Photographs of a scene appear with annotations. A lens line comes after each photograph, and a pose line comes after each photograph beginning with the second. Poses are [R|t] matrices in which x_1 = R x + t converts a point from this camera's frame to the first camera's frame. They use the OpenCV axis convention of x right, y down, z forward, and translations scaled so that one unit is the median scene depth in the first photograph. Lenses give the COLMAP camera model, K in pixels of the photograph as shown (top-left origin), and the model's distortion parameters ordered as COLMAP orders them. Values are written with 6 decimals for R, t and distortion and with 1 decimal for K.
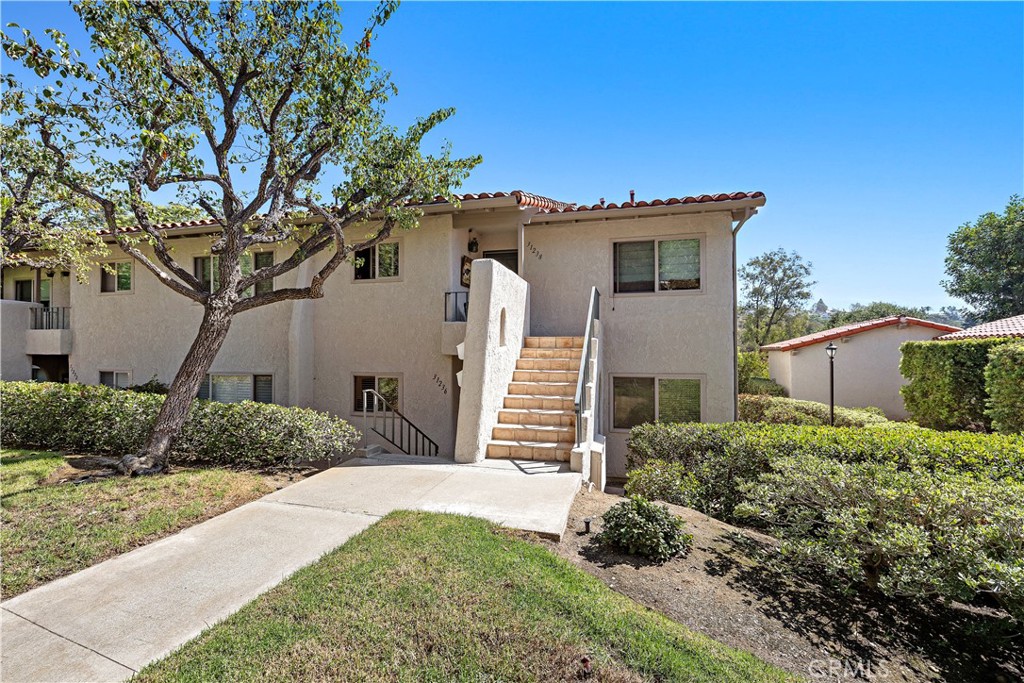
lens RADIAL K [[458.1, 0, 512.0], [0, 458.1, 341.5], [0, 0, 1]] dist [0.002406, 0.000482]
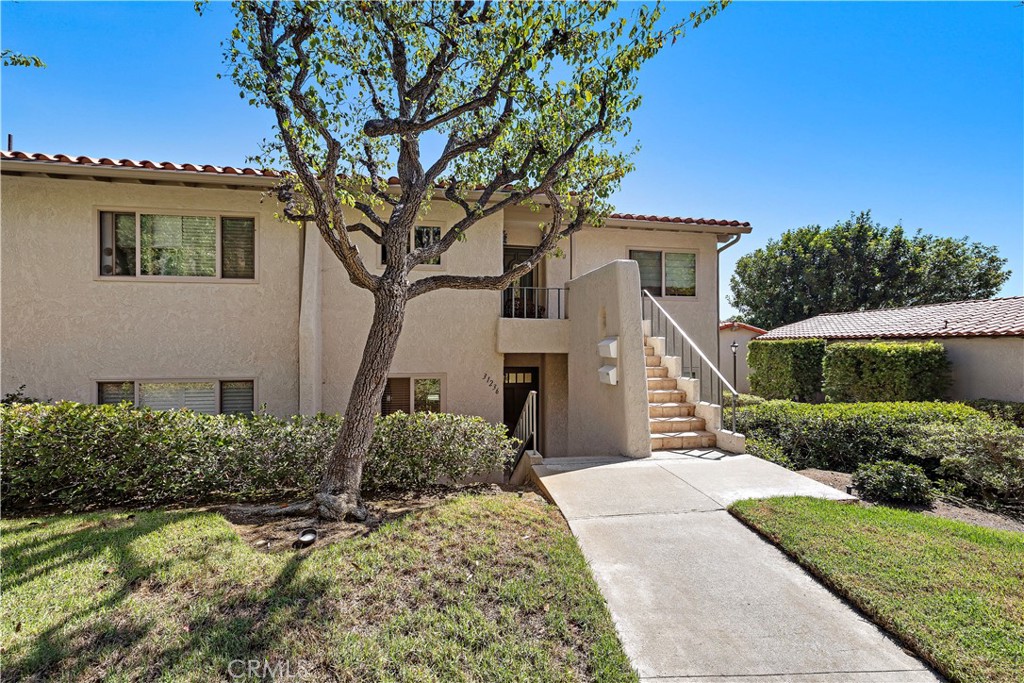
lens RADIAL K [[465.6, 0, 512.0], [0, 465.6, 341.5], [0, 0, 1]] dist [-0.000415, 0.000171]
pose [[0.892473, 0.005457, 0.451067, -0.550422], [-0.009351, 0.999936, 0.006406, -0.000174], [-0.451004, -0.009935, 0.892467, 0.130993]]
